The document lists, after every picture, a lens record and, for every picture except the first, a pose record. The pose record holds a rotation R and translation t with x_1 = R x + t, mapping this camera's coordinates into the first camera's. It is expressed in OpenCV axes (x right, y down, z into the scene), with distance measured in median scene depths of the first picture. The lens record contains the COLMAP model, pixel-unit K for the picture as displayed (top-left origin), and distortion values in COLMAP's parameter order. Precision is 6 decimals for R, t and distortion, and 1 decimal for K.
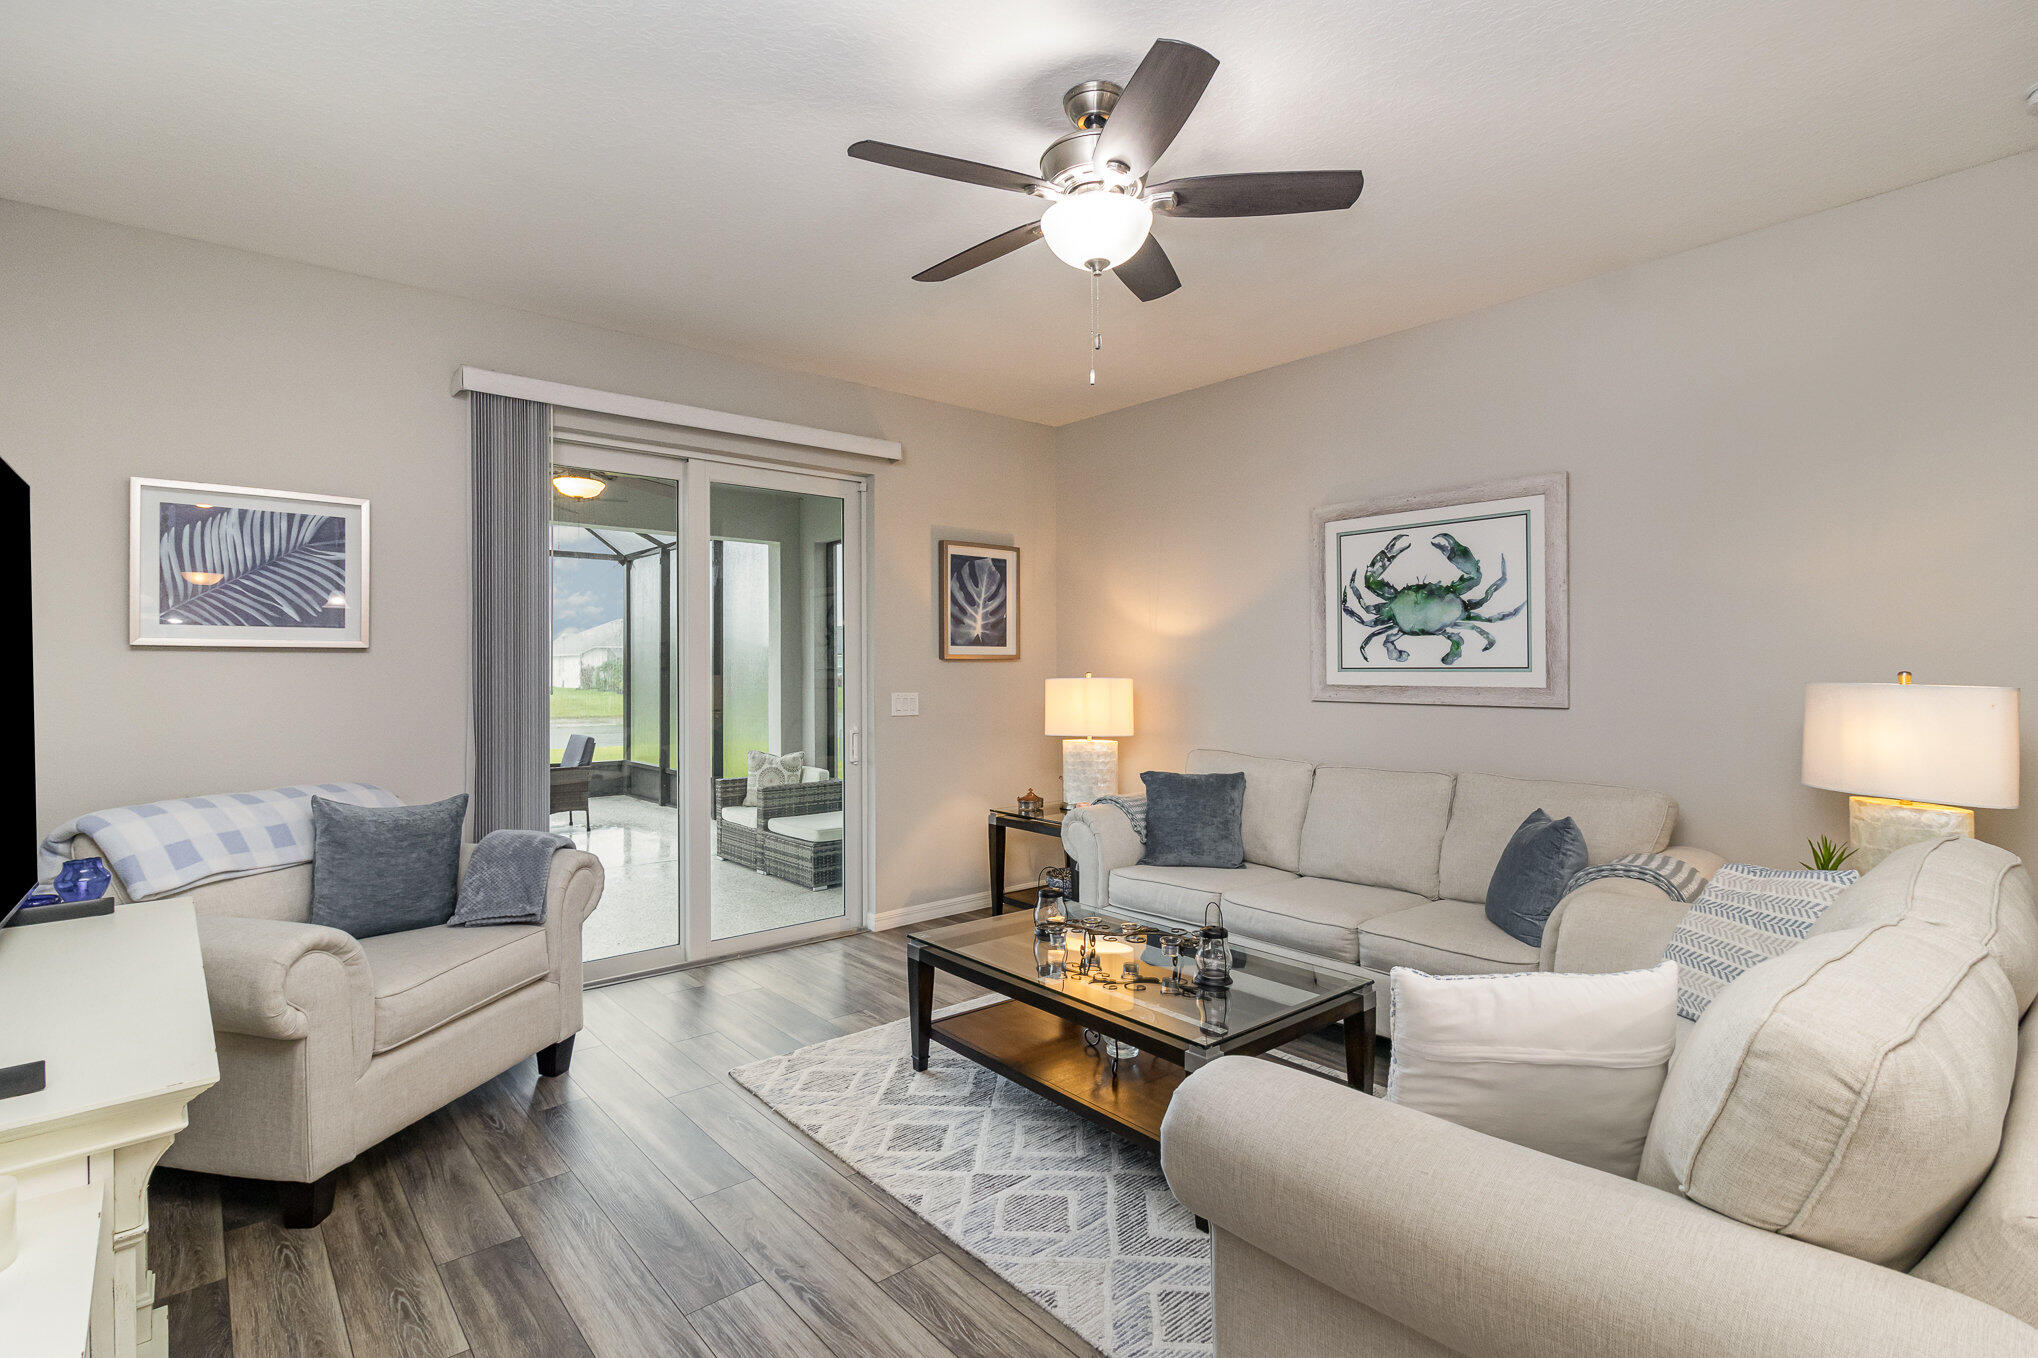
lens RADIAL K [[949.0, 0, 1010.7], [0, 949.0, 680.5], [0, 0, 1]] dist [0.000179, 0.000049]
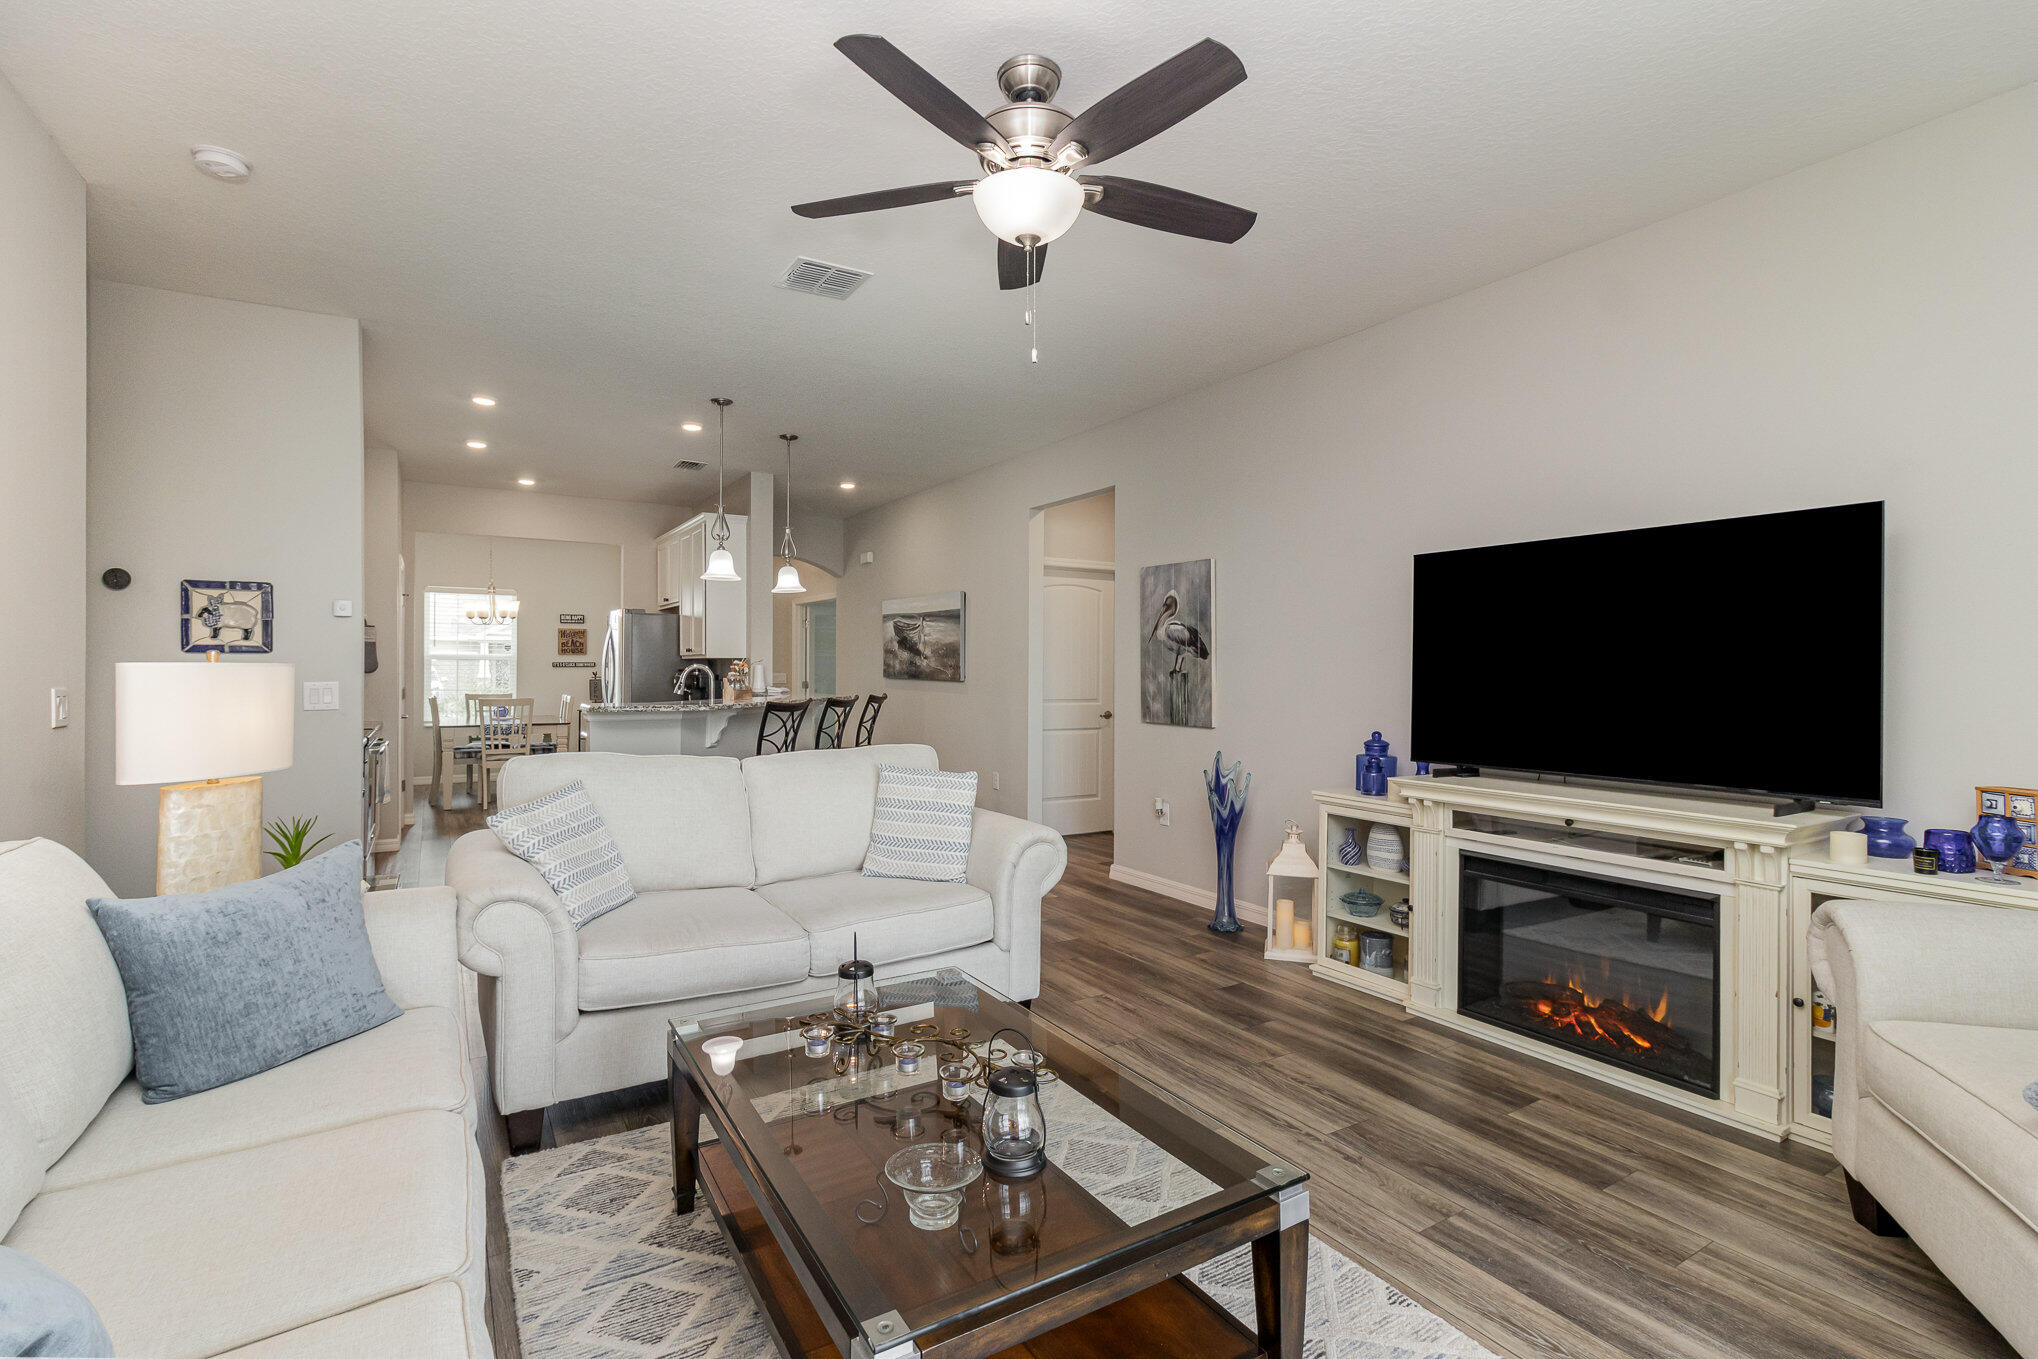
lens RADIAL K [[937.7, 0, 1013.7], [0, 937.7, 668.7], [0, 0, 1]] dist [0.000289, -0.000015]
pose [[-0.988517, 0.001934, 0.151096, -0.018563], [0.004029, 0.999900, 0.013565, 0.002176], [-0.151055, 0.014018, -0.988426, 0.940389]]
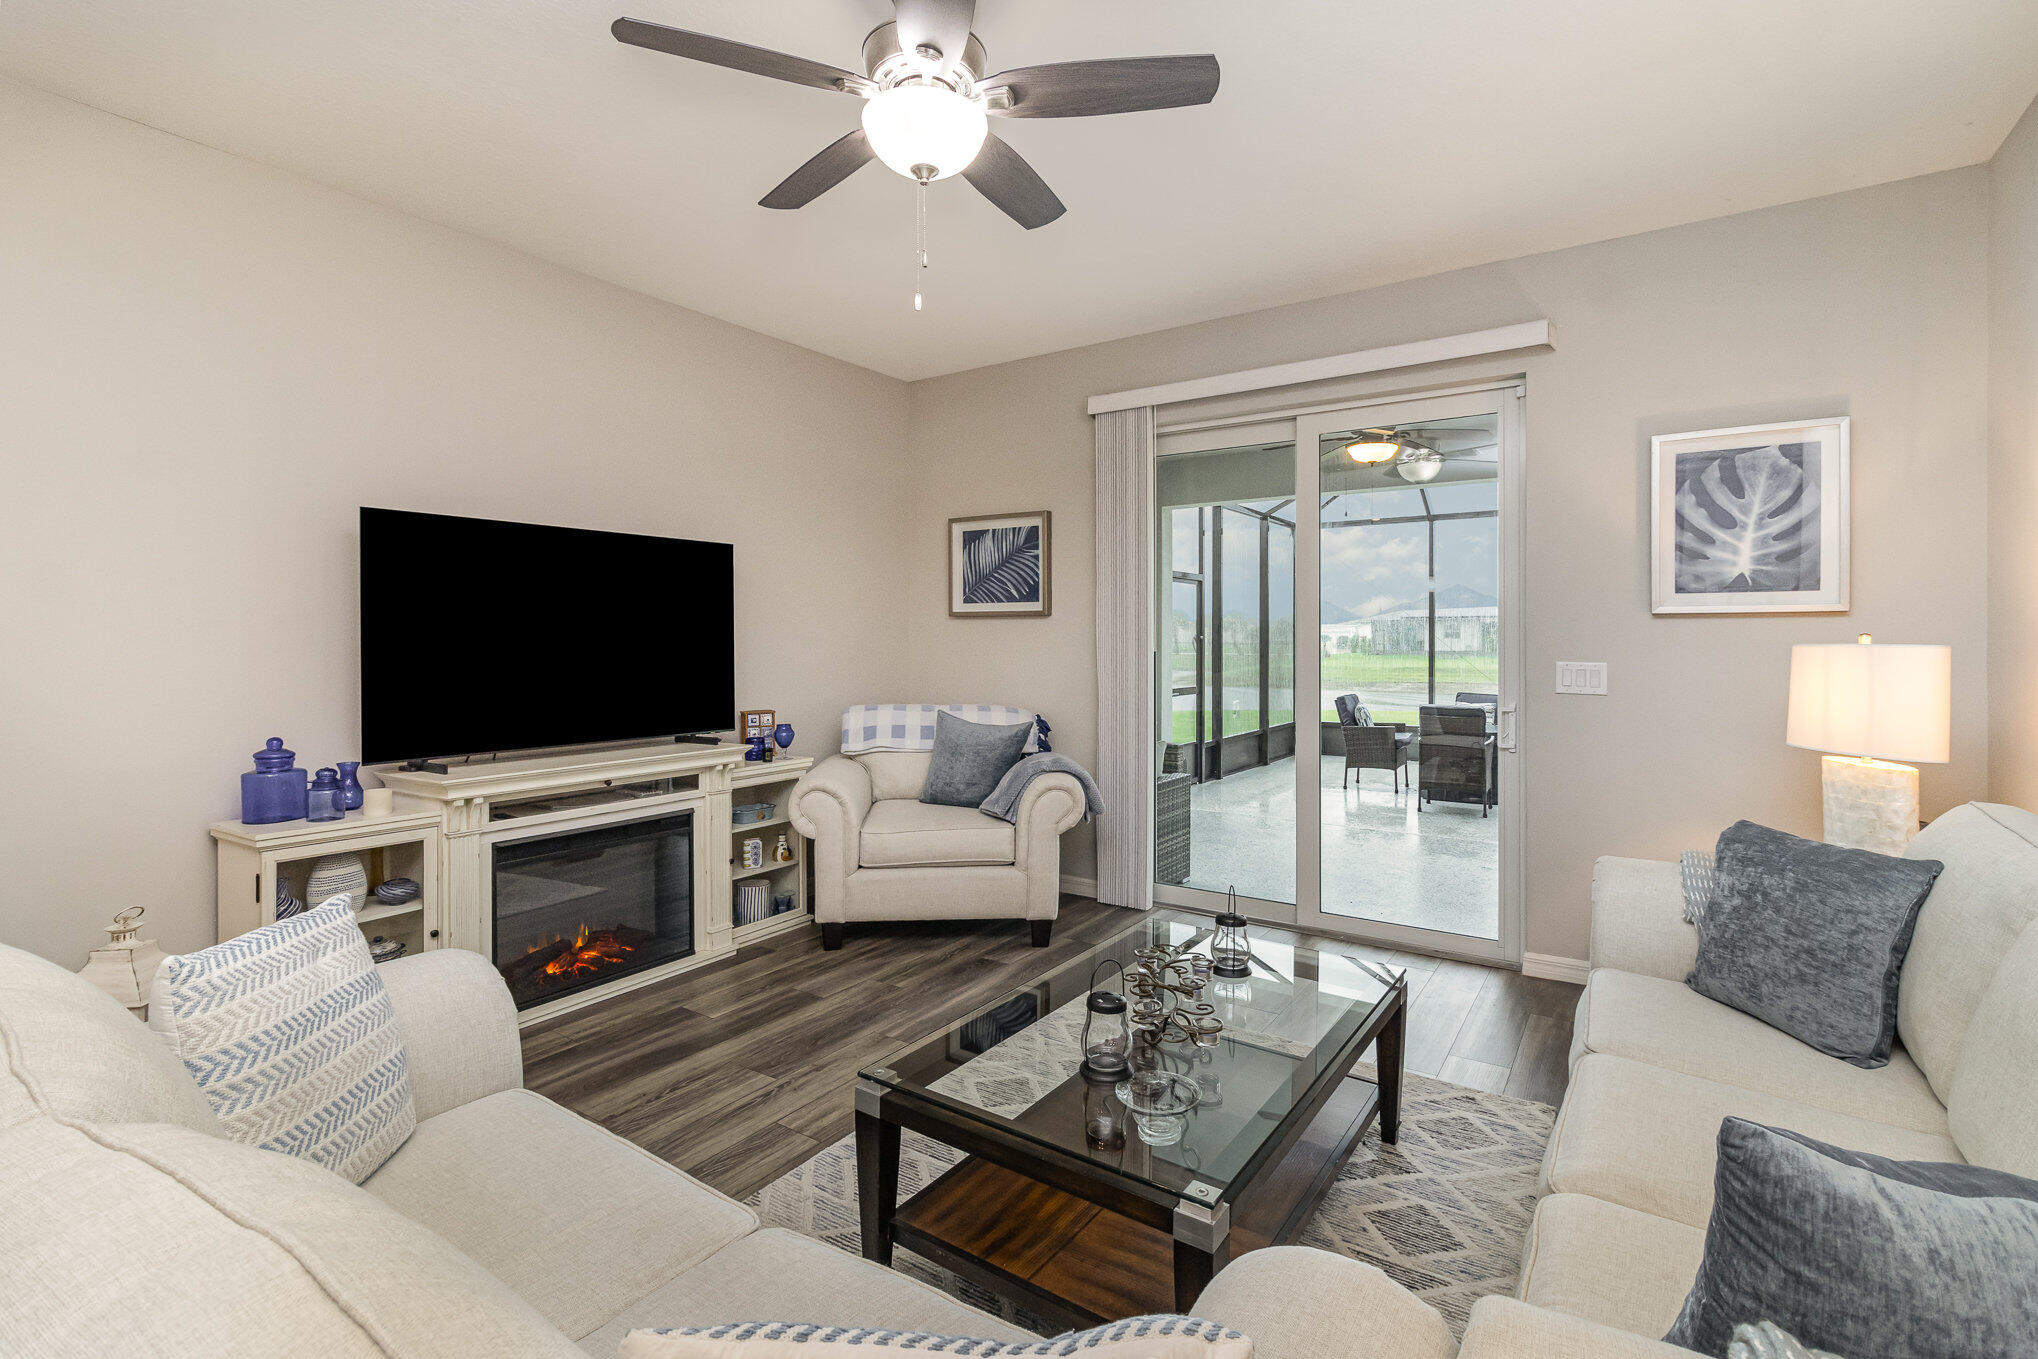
lens RADIAL K [[946.2, 0, 1020.7], [0, 946.2, 648.3], [0, 0, 1]] dist [-0.001957, -0.000283]
pose [[0.267239, 0.013200, -0.963540, 0.463193], [-0.013730, 0.999857, 0.009890, 0.001096], [0.963533, 0.010586, 0.267381, 0.401617]]
